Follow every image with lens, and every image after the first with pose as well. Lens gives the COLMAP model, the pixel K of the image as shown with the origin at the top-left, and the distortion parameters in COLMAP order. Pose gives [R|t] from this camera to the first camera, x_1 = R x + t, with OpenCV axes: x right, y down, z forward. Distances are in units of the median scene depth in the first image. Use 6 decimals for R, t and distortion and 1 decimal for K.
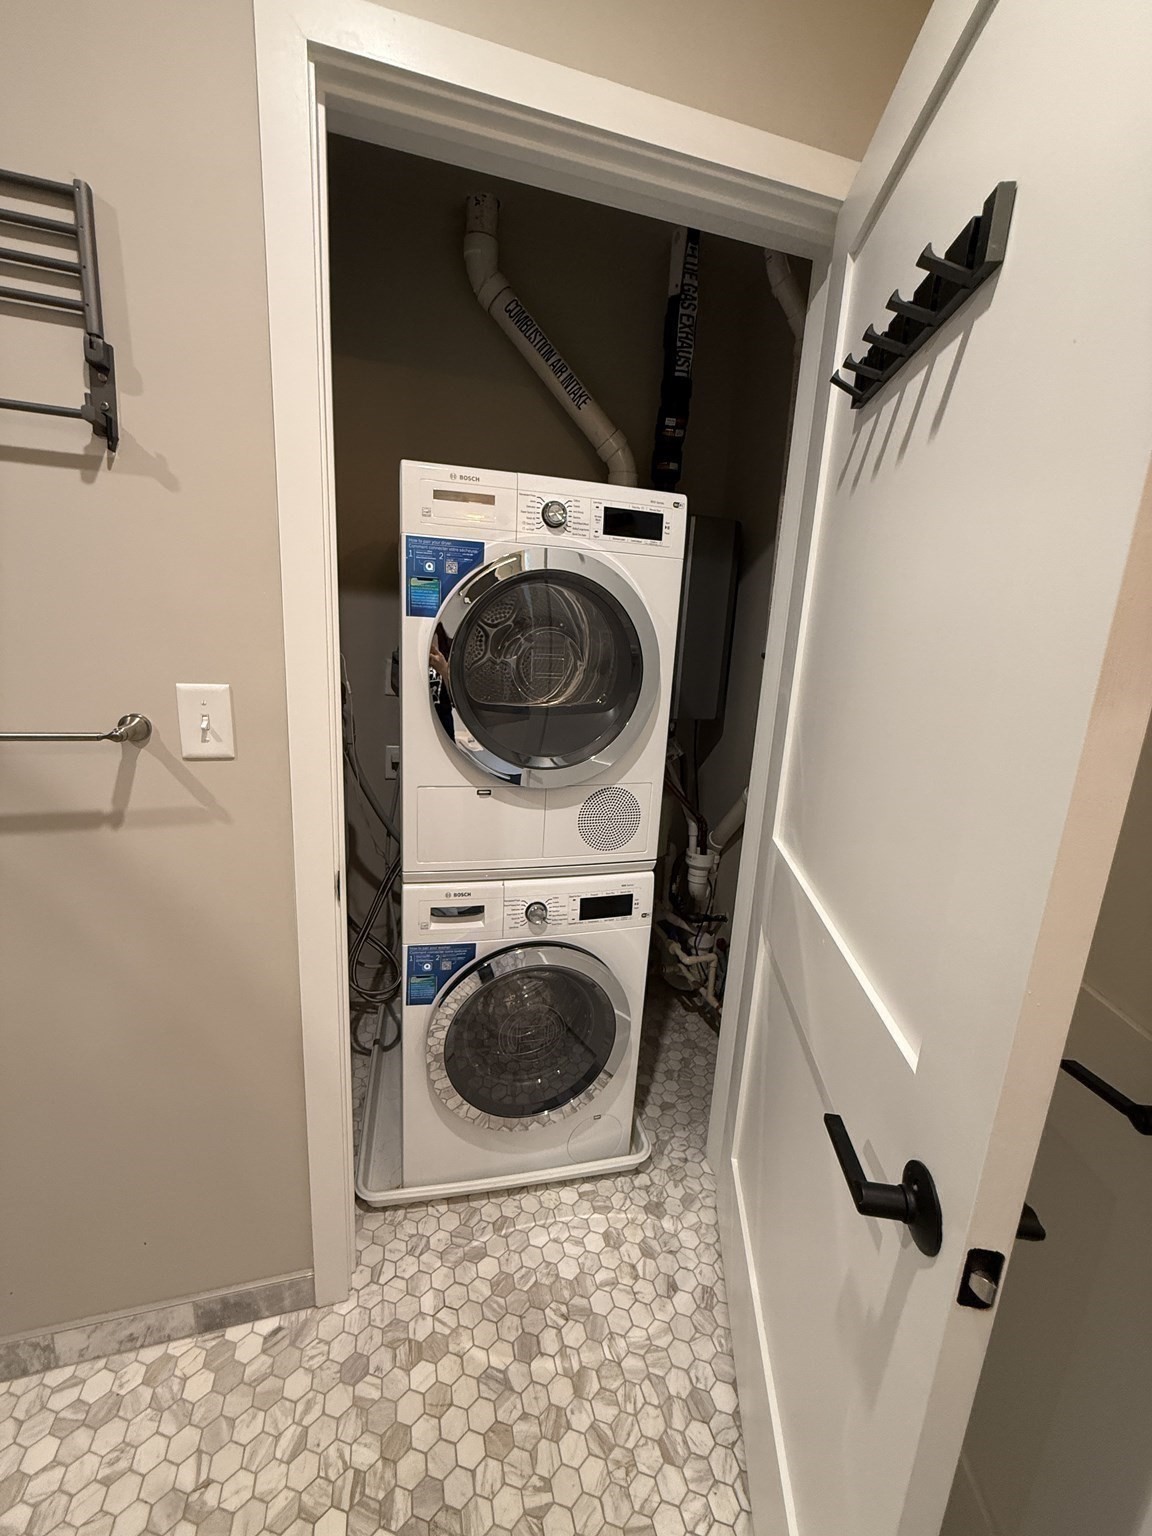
lens RADIAL K [[612.2, 0, 576.6], [0, 612.2, 765.7], [0, 0, 1]] dist [-0.000367, 0.000291]
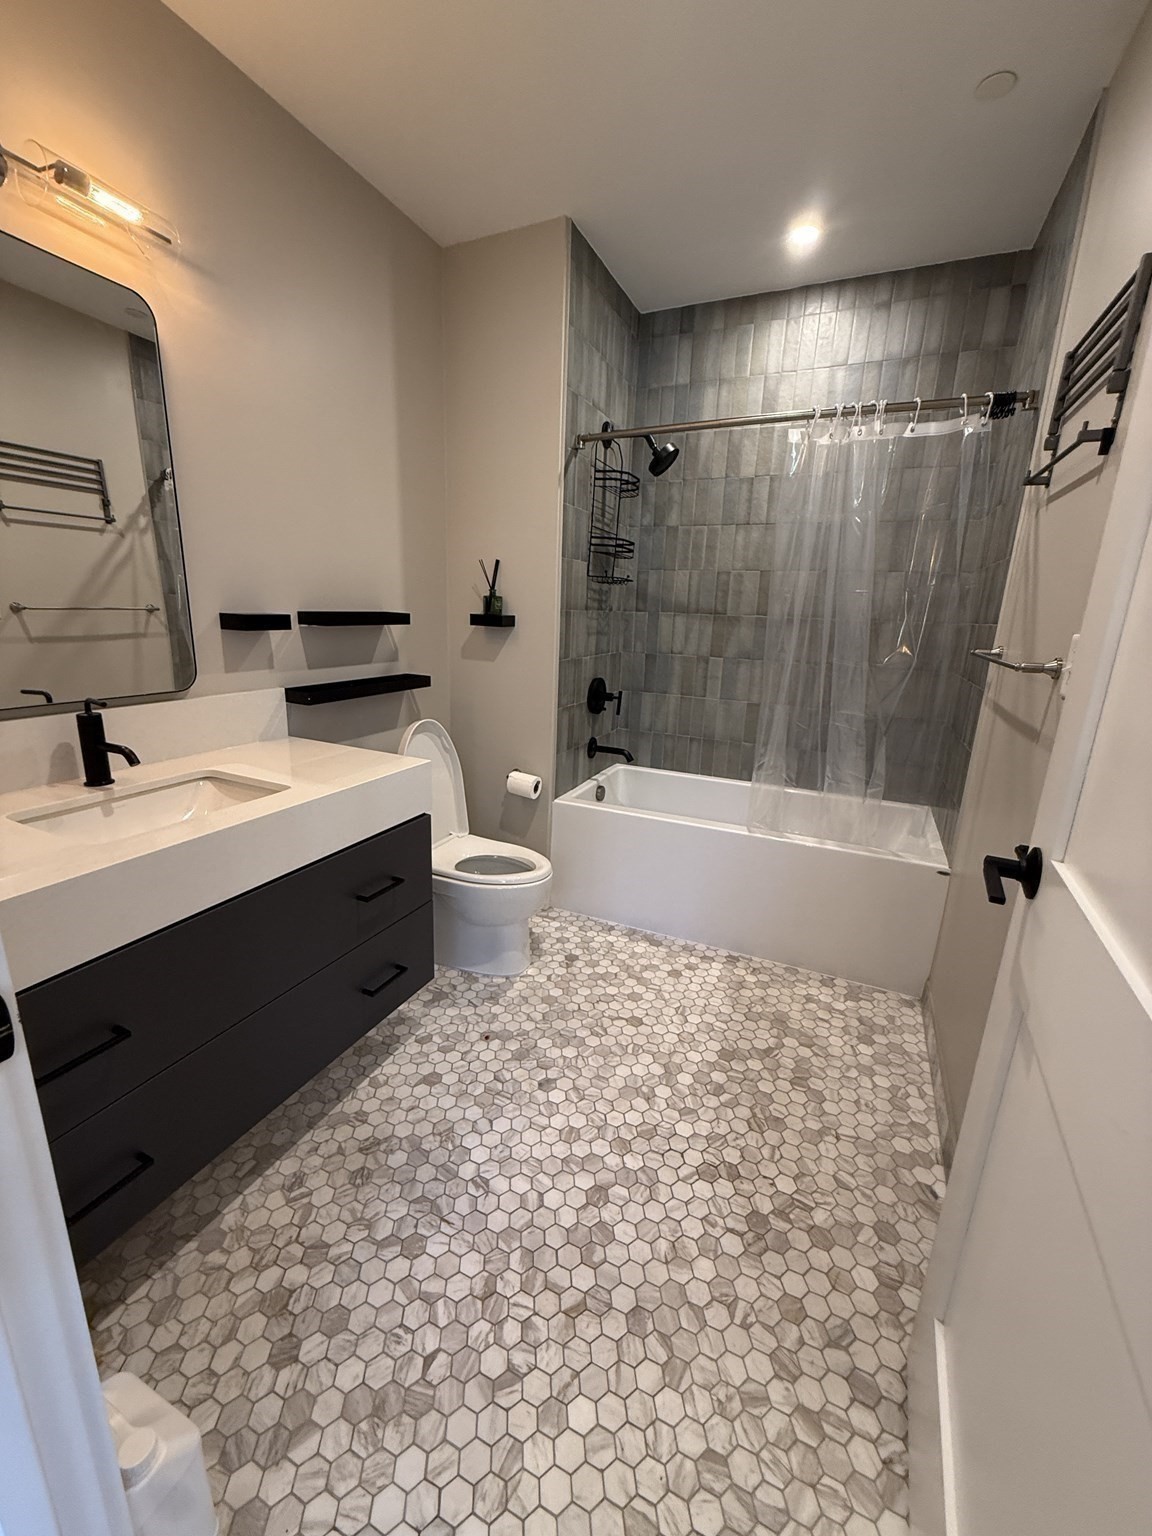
lens RADIAL K [[612.2, 0, 576.1], [0, 612.2, 766.6], [0, 0, 1]] dist [-0.000367, 0.000291]
pose [[-0.655071, 0.111610, -0.747278, 0.822224], [-0.231058, 0.912058, 0.338767, -0.067138], [0.719371, 0.394581, -0.571675, 0.945729]]
